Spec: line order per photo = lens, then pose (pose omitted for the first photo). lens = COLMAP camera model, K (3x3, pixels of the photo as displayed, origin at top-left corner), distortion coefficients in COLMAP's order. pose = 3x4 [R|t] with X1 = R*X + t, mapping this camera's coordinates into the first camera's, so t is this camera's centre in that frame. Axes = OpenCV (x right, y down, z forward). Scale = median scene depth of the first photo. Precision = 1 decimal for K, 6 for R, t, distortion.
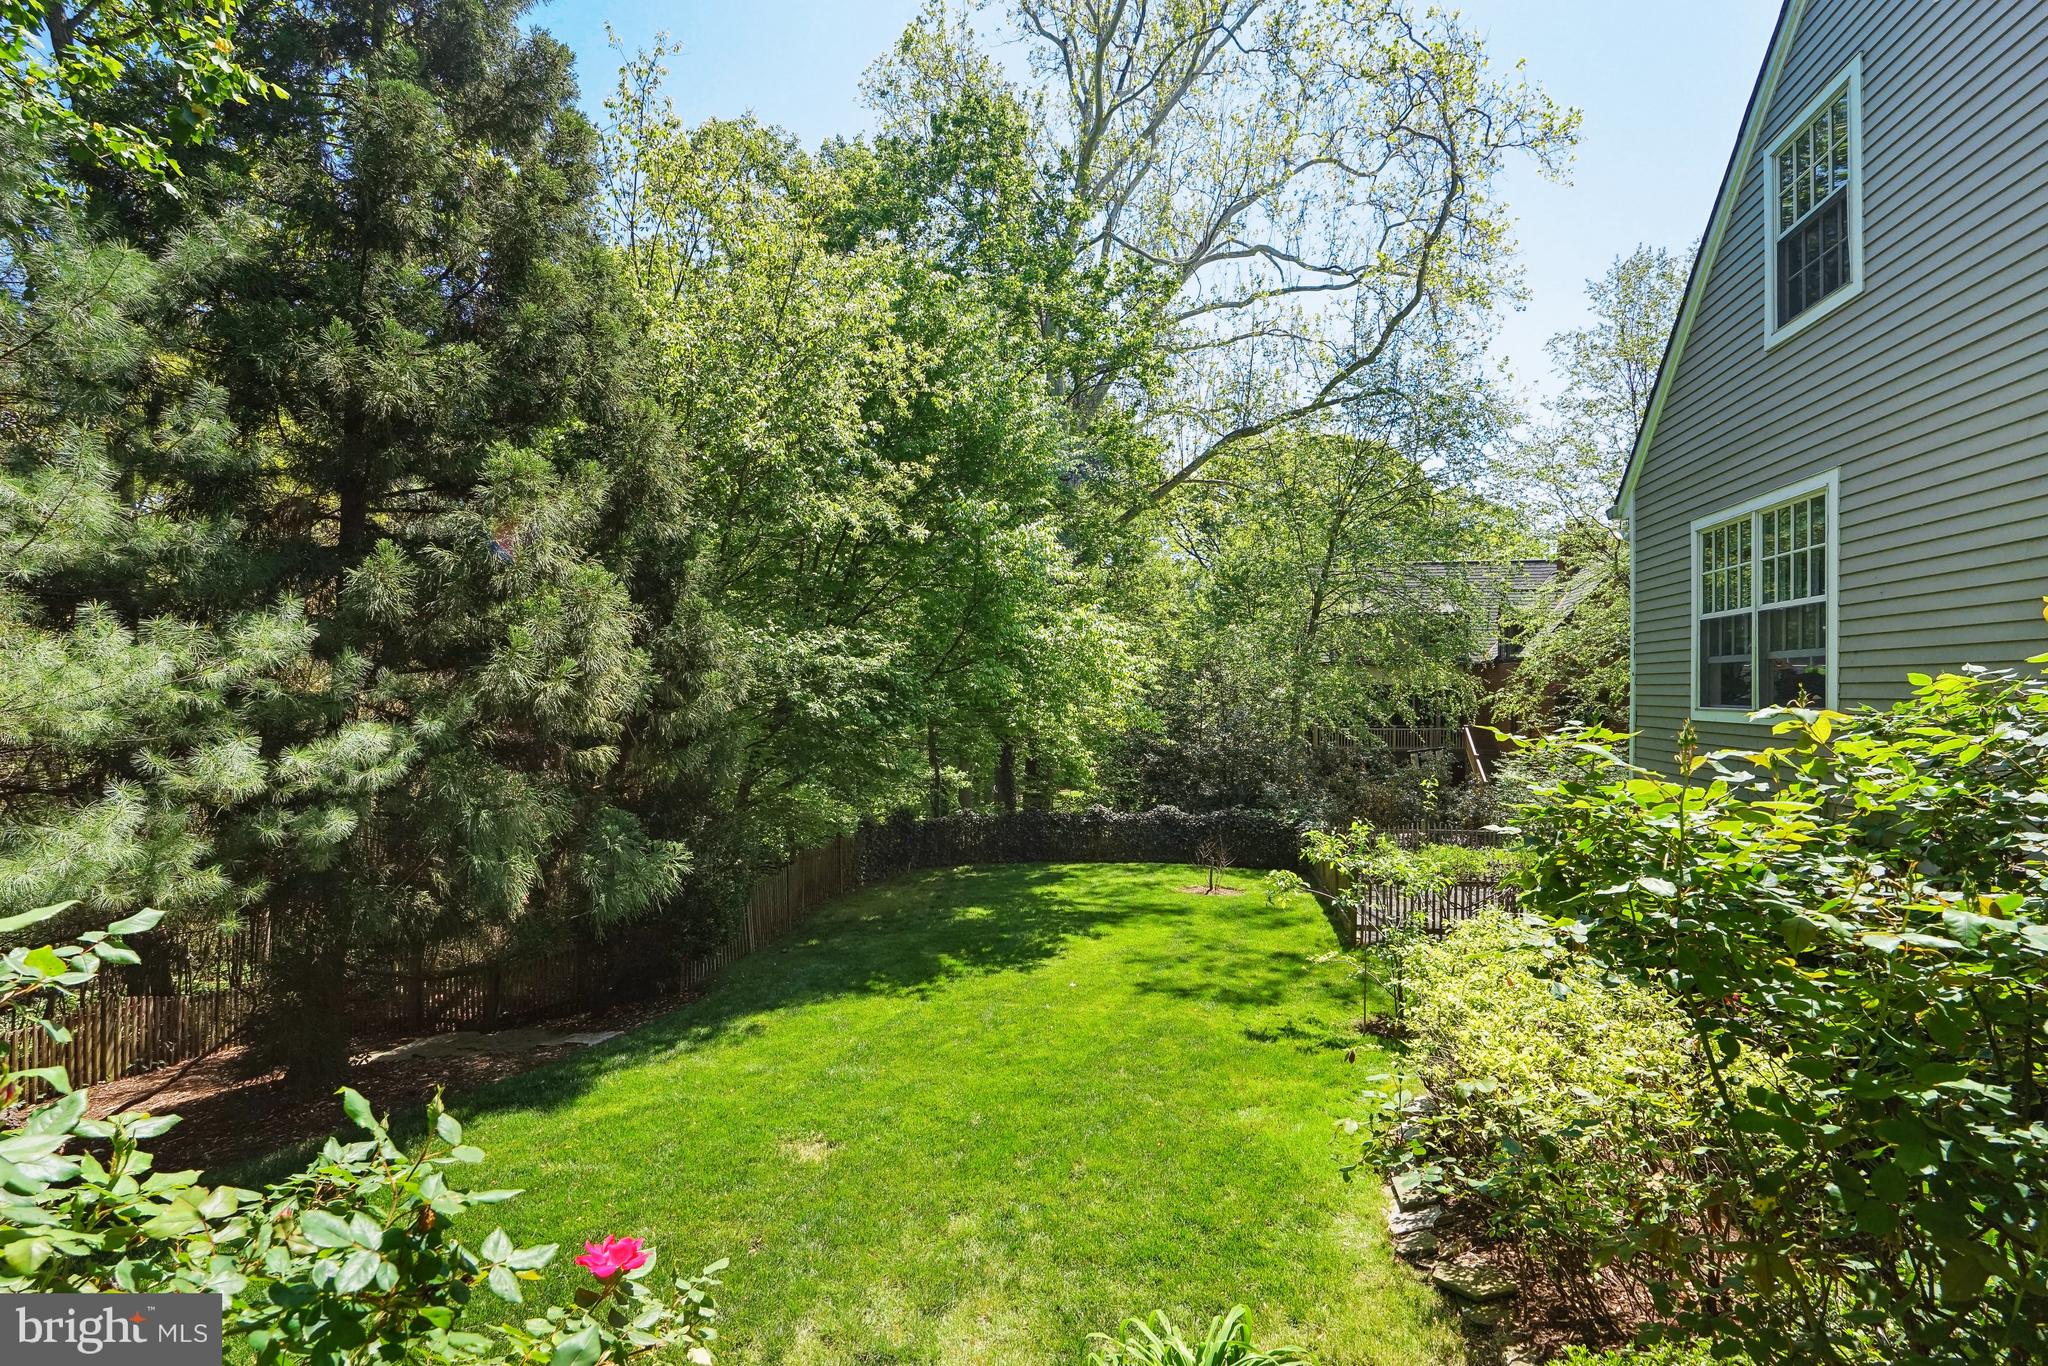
lens RADIAL K [[949.6, 0, 1007.8], [0, 949.6, 679.1], [0, 0, 1]] dist [-0.022669, 0.002247]
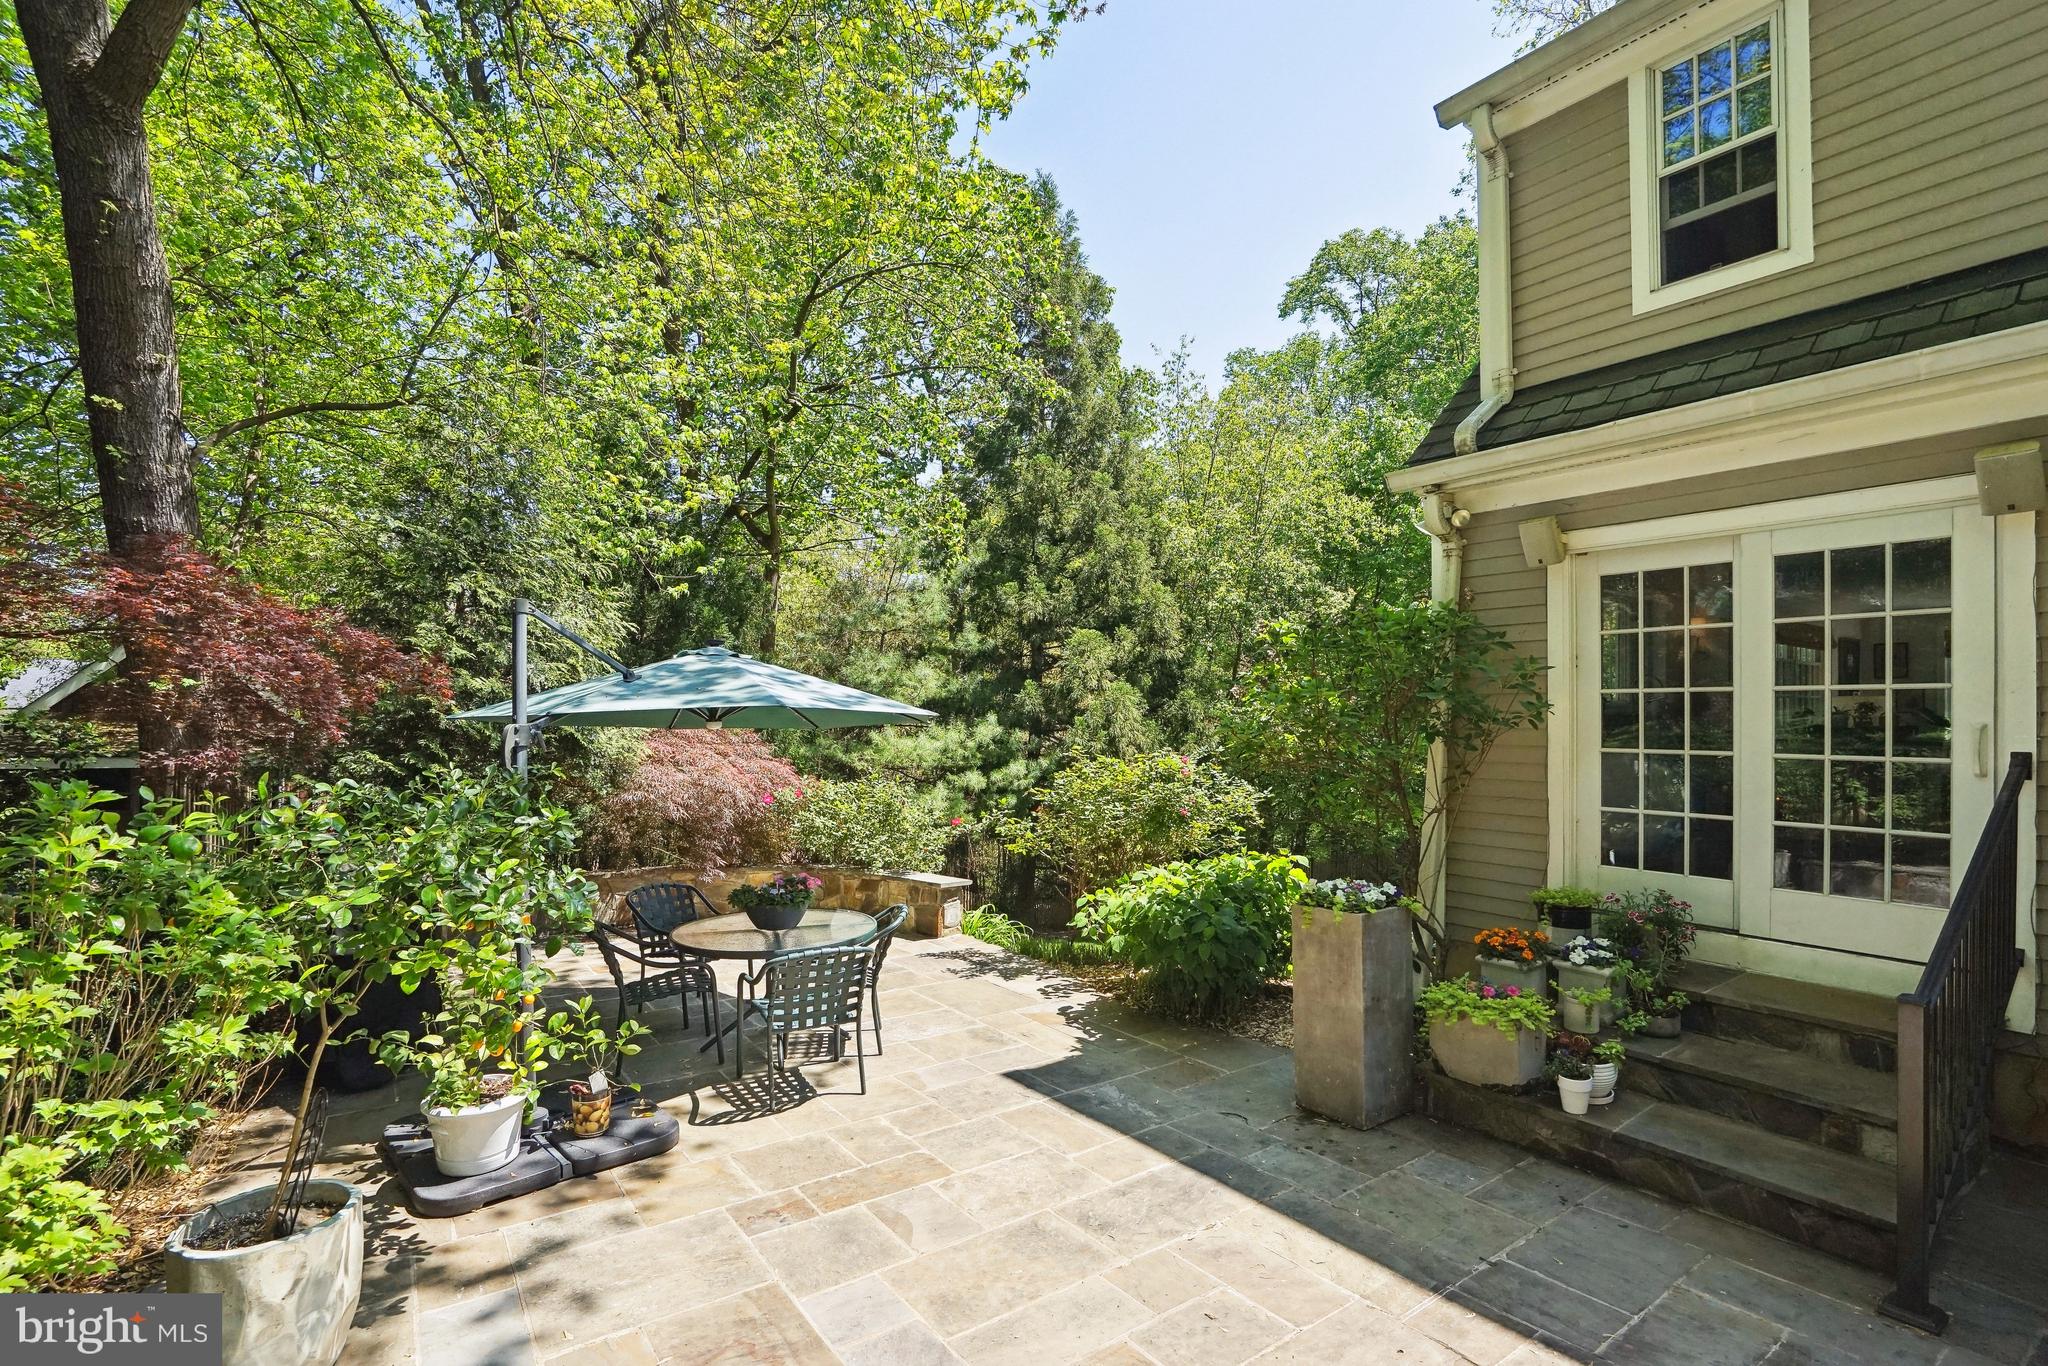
lens RADIAL K [[948.7, 0, 1026.0], [0, 948.7, 700.8], [0, 0, 1]] dist [-0.018932, -0.000248]
pose [[0.747285, -0.022659, -0.664117, 0.261425], [0.023406, 0.999696, -0.007772, -0.024211], [0.664091, -0.009736, 0.747588, -0.222448]]
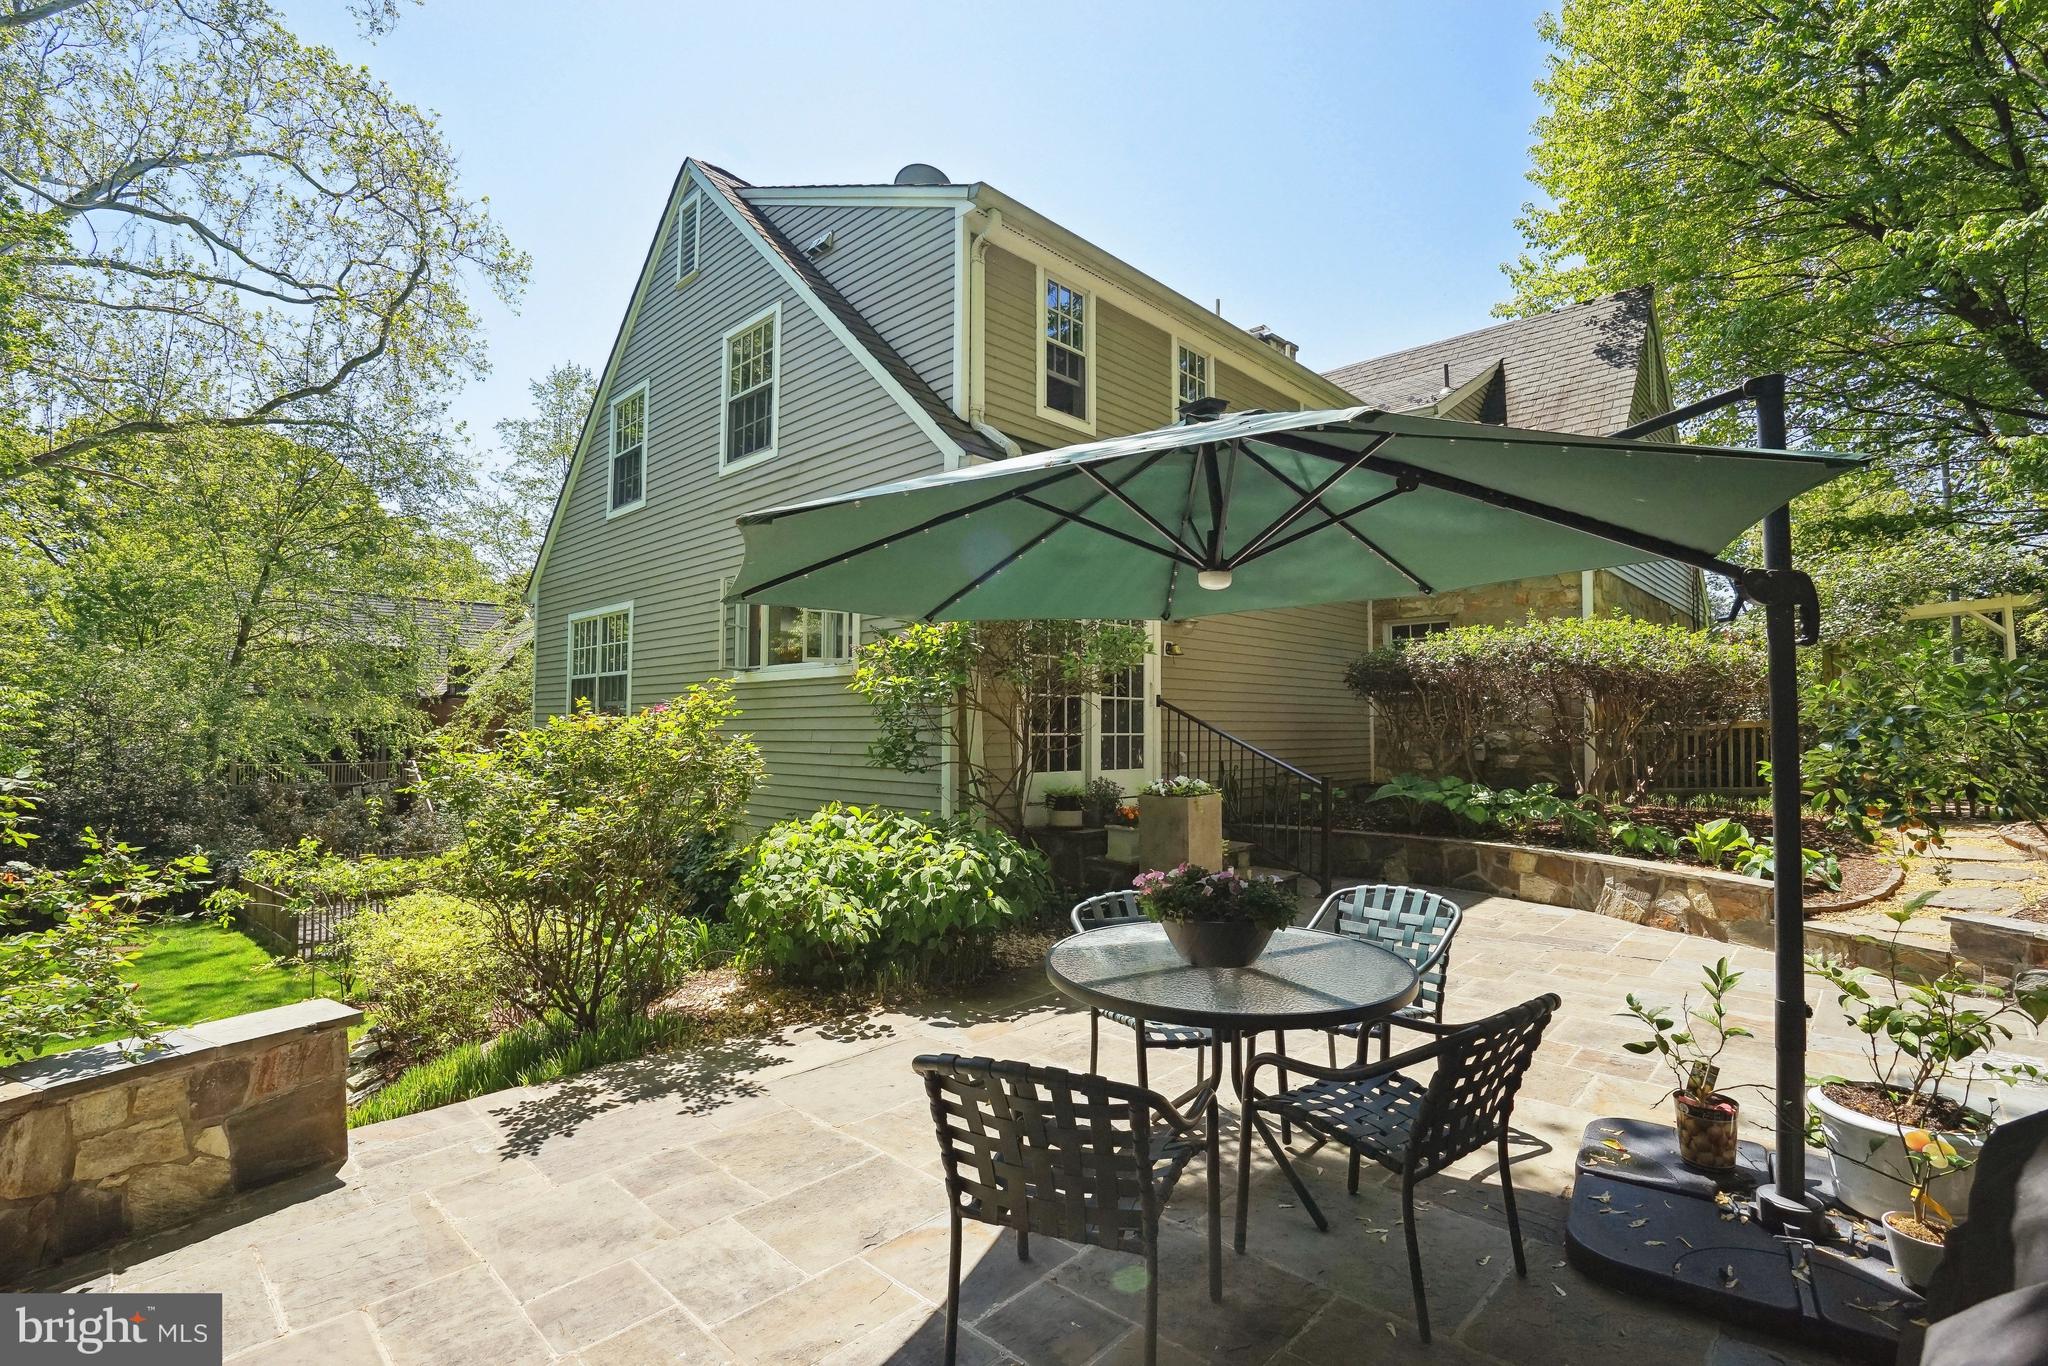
lens RADIAL K [[949.6, 0, 1019.2], [0, 949.6, 676.7], [0, 0, 1]] dist [-0.022669, 0.002247]
pose [[0.522922, 0.040316, 0.851426, -0.059802], [-0.007990, 0.999069, -0.042399, -0.002274], [-0.852343, 0.015368, 0.522757, -0.133595]]
